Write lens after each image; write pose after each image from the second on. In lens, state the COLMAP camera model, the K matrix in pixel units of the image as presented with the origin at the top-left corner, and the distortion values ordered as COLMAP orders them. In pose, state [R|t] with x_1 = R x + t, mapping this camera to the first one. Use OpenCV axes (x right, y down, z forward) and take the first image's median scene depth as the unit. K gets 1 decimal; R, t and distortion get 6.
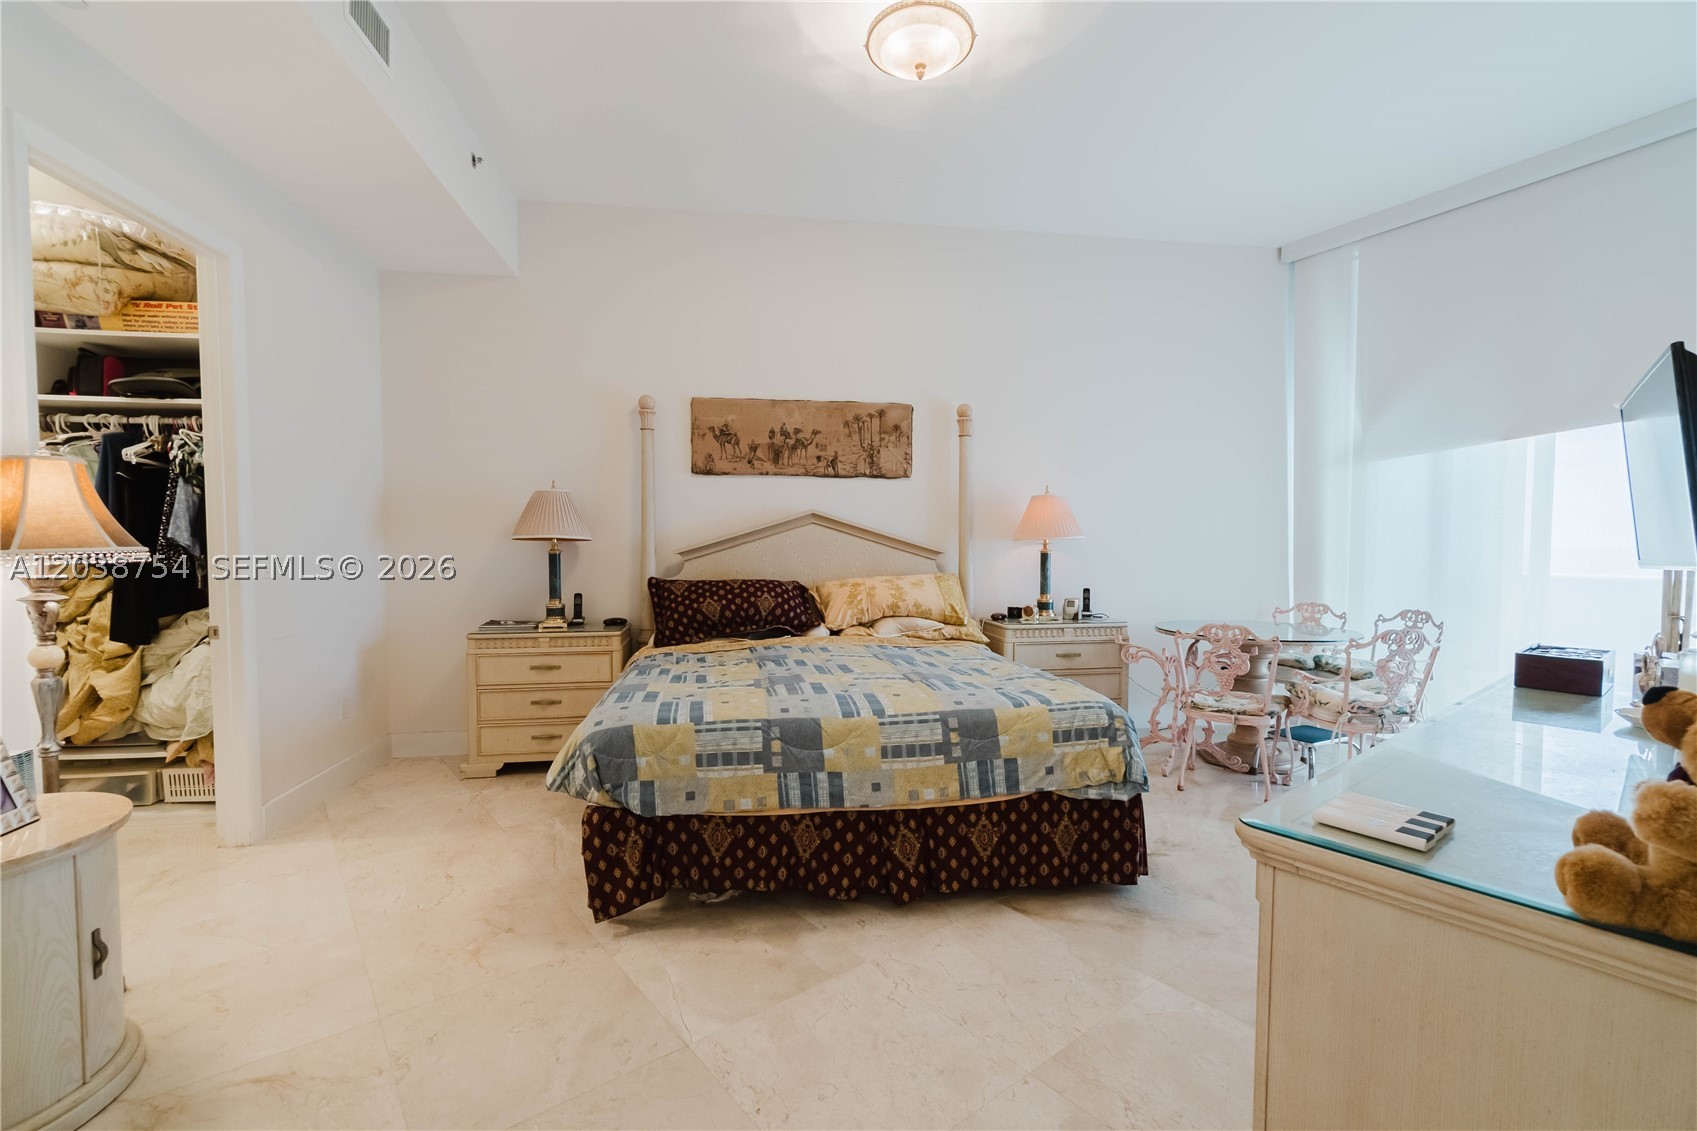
lens RADIAL K [[732.1, 0, 848.3], [0, 732.1, 571.7], [0, 0, 1]] dist [-0.002130, -0.000092]
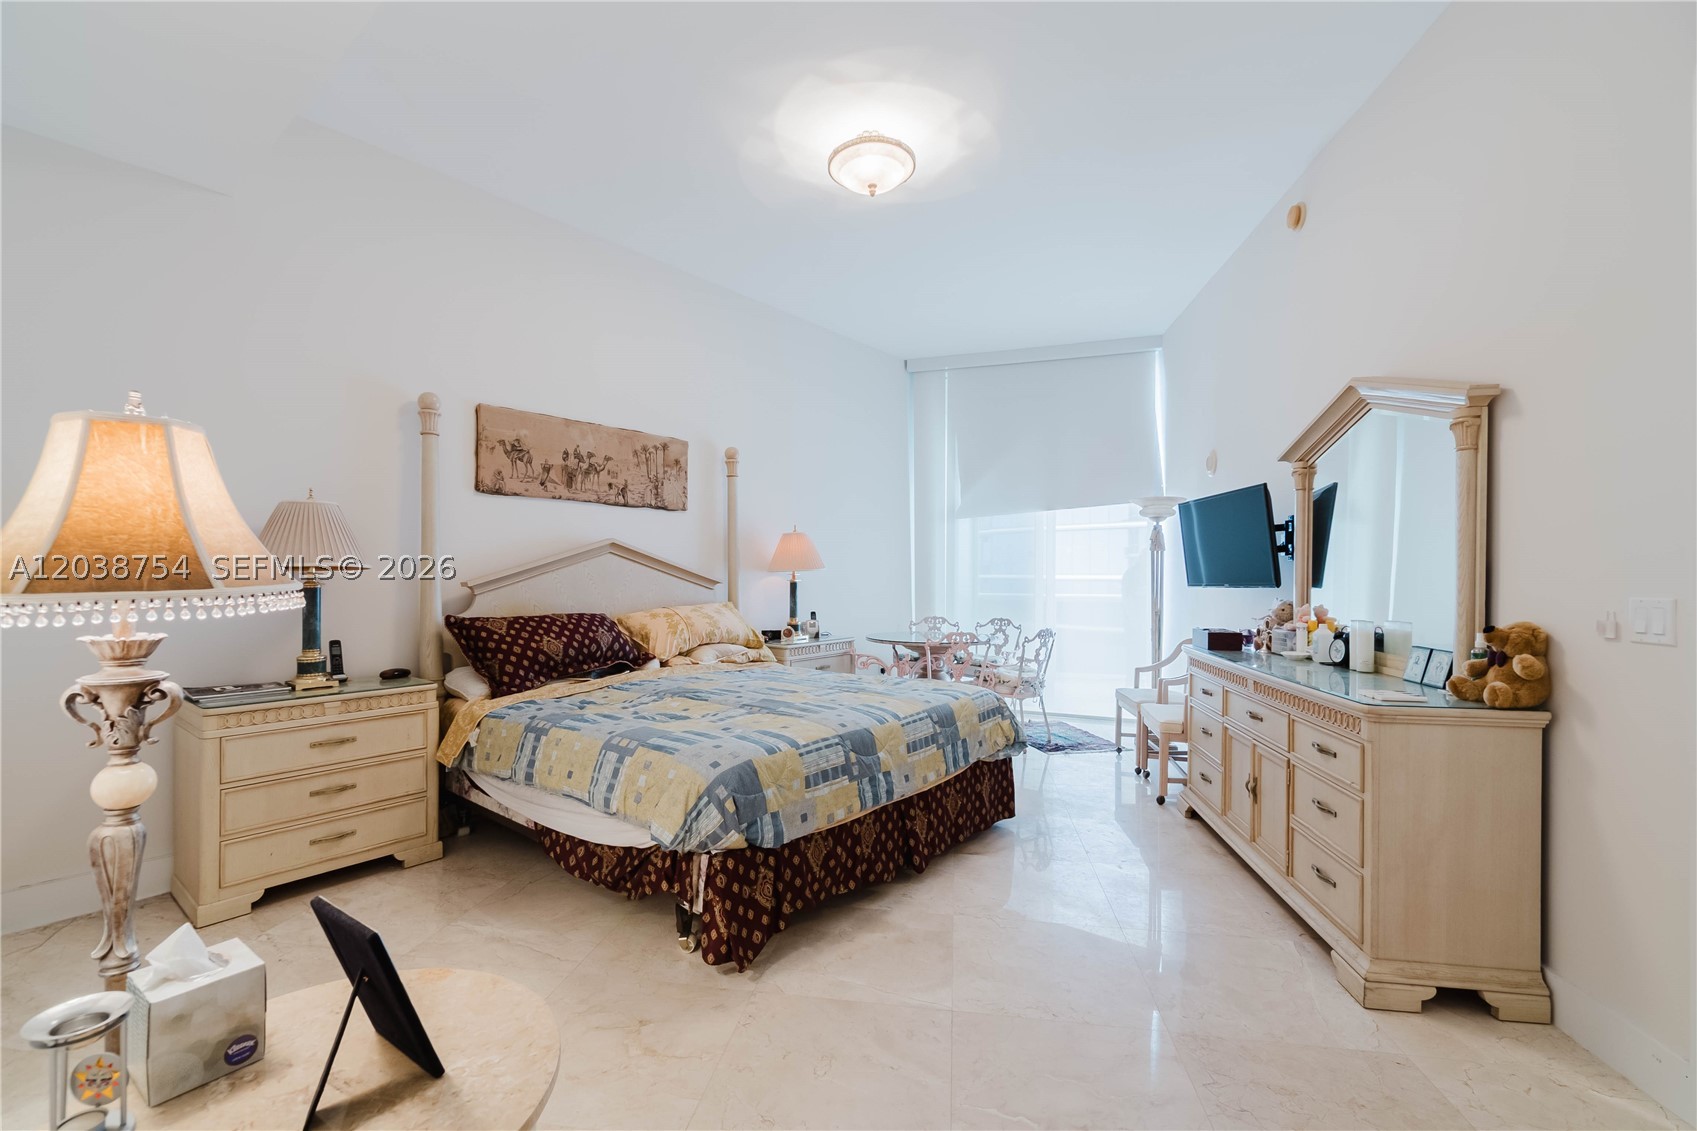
lens RADIAL K [[716.5, 0, 843.2], [0, 716.5, 572.1], [0, 0, 1]] dist [-0.004972, 0.000411]
pose [[0.741717, 0.002996, 0.670707, -0.485142], [0.023486, 0.999261, -0.030436, -0.005778], [-0.670302, 0.038328, 0.741098, 0.110262]]
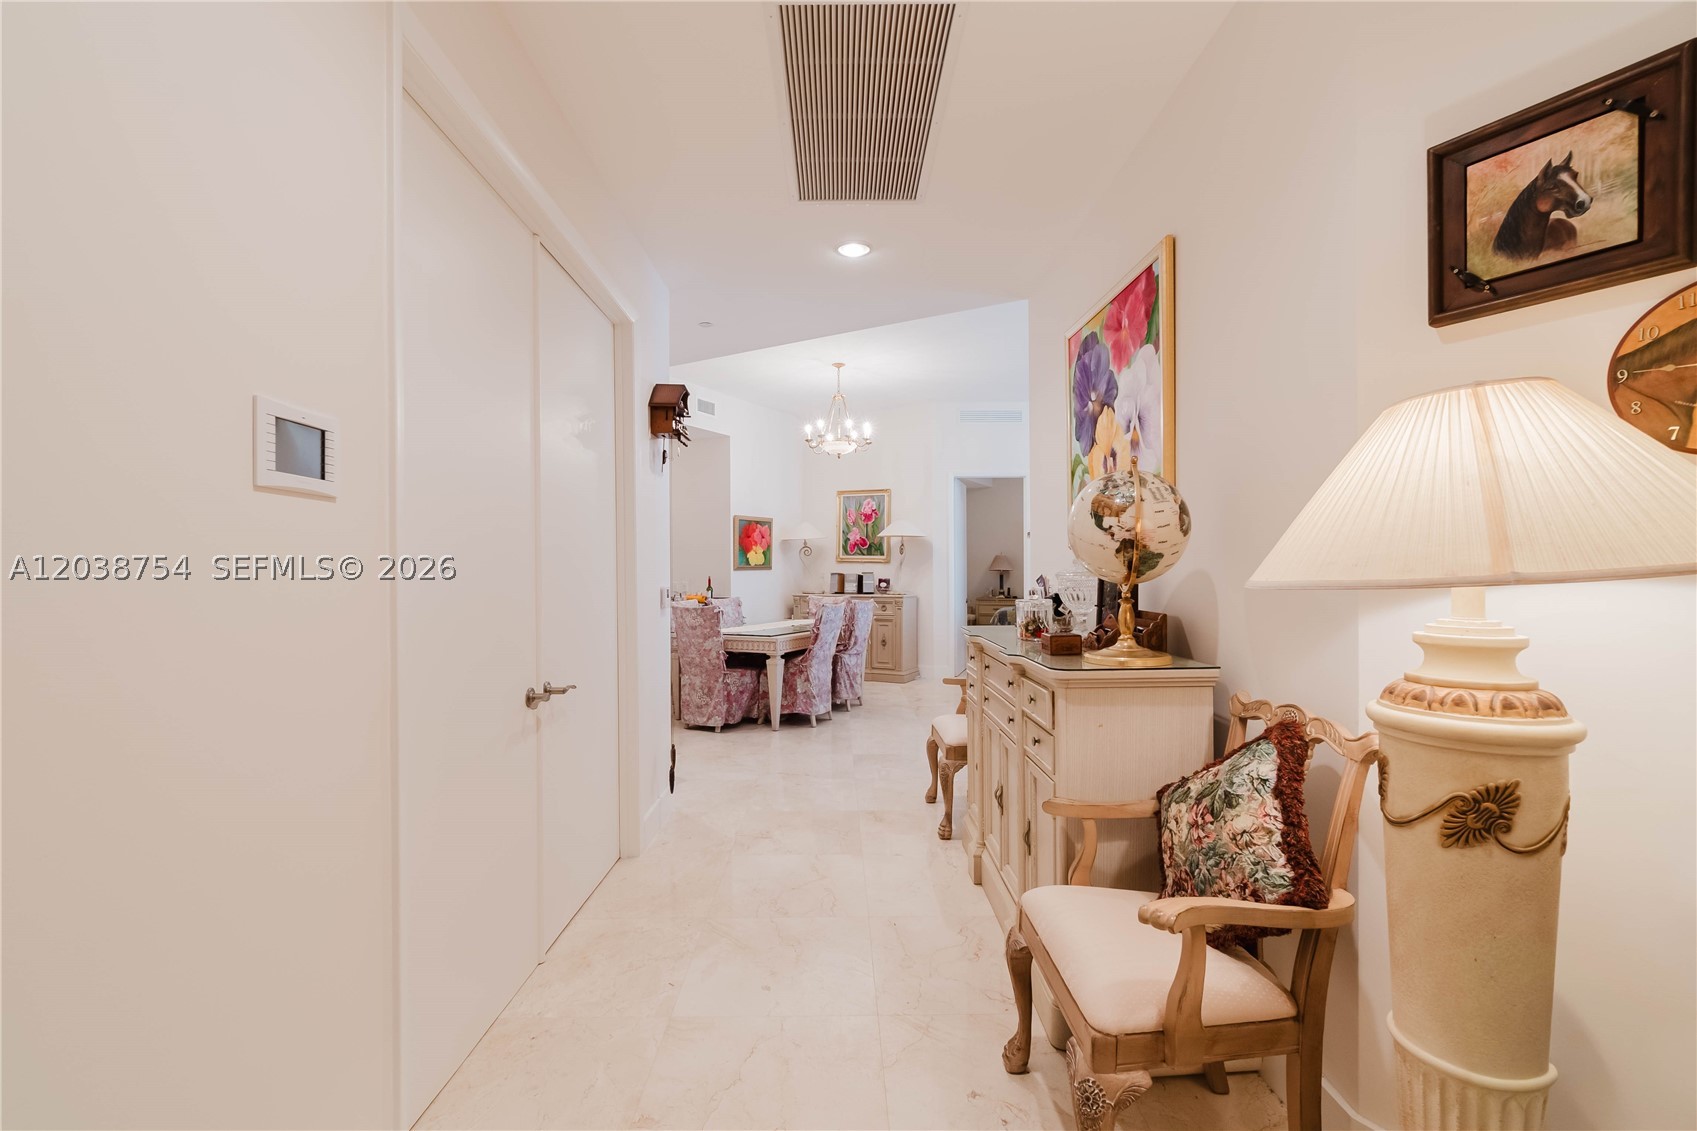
lens RADIAL K [[732.1, 0, 848.3], [0, 732.1, 571.7], [0, 0, 1]] dist [-0.002130, -0.000092]
pose [[0.785909, -0.004336, -0.618327, 1.038997], [-0.019306, 0.999316, -0.031546, 0.074860], [0.618040, 0.036730, 0.785288, -1.903450]]
